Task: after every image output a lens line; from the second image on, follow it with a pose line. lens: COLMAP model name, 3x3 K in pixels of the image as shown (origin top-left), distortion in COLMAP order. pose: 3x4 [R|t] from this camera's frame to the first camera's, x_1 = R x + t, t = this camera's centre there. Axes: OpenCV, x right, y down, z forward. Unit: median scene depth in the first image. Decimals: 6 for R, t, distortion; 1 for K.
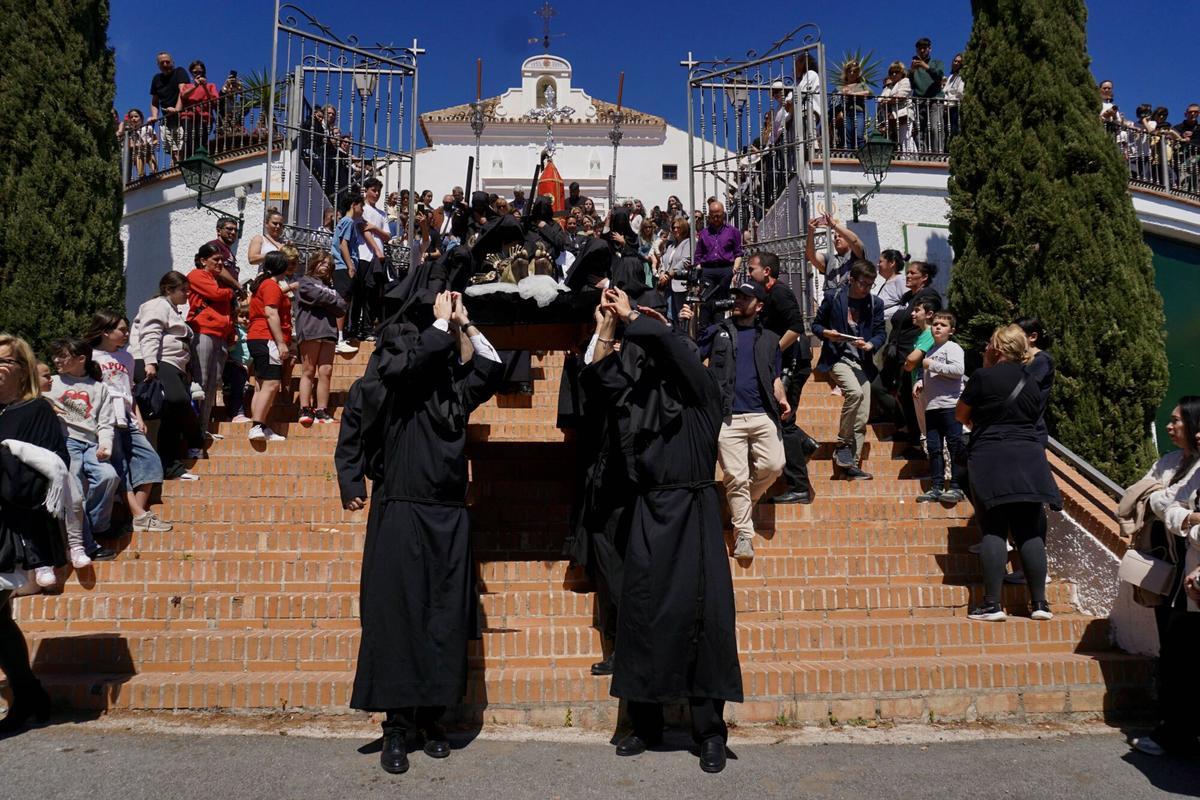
lens RADIAL K [[835.7, 0, 598.8], [0, 835.7, 425.3], [0, 0, 1]] dist [-0.045904, 0.034457]
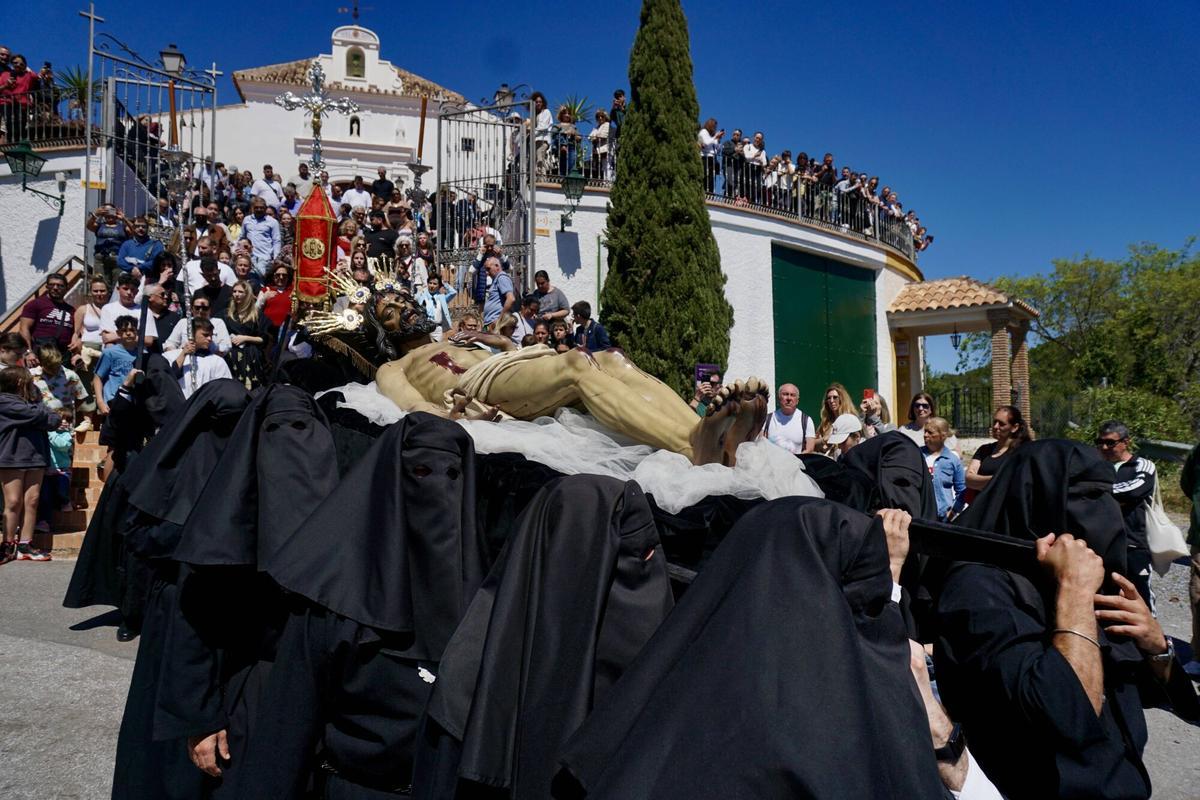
lens RADIAL K [[784.0, 0, 591.5], [0, 784.0, 448.6], [0, 0, 1]] dist [-0.074702, 0.047767]
pose [[0.978147, 0.007642, 0.207774, 0.116994], [-0.030208, 0.993944, 0.105654, -0.037421], [-0.205708, -0.109621, 0.972454, -0.349349]]
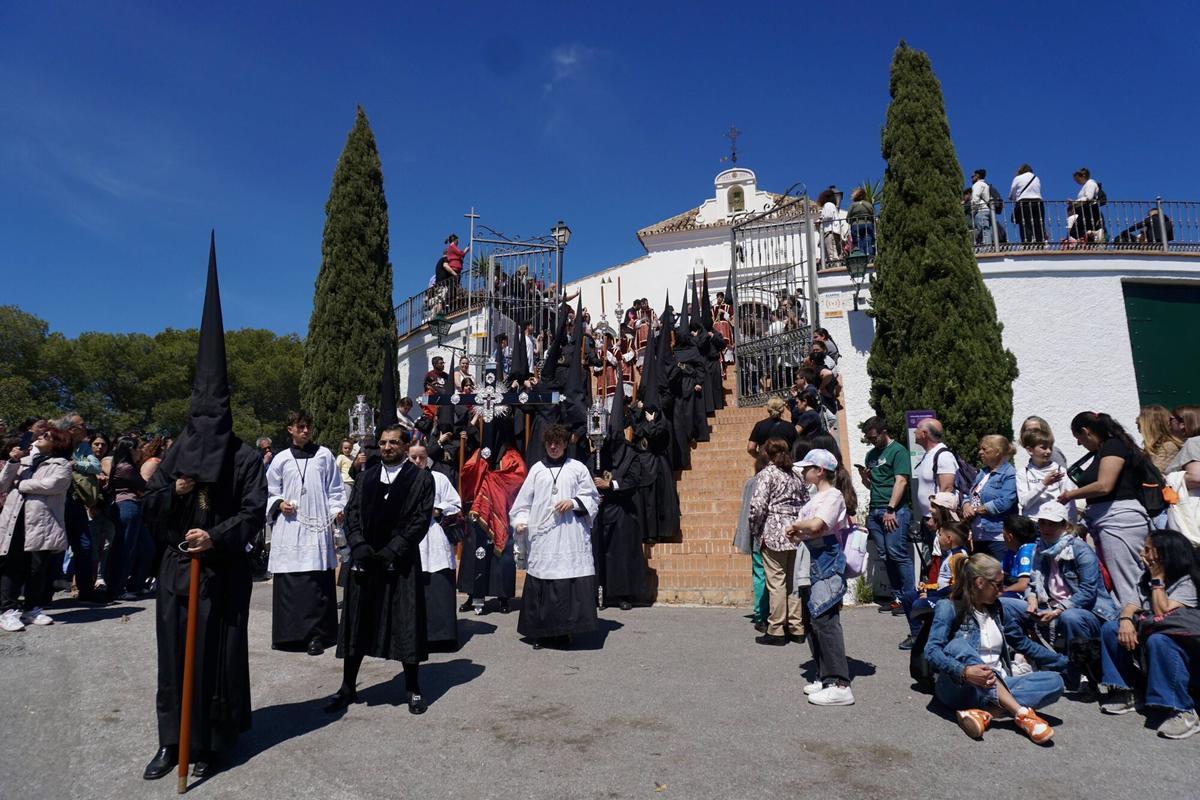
lens RADIAL K [[784.0, 0, 591.5], [0, 784.0, 448.6], [0, 0, 1]] dist [-0.074702, 0.047767]
pose [[0.933564, -0.048786, -0.355074, 0.426912], [0.034989, 0.998366, -0.045178, 0.032790], [0.356698, 0.029753, 0.933746, -0.438507]]
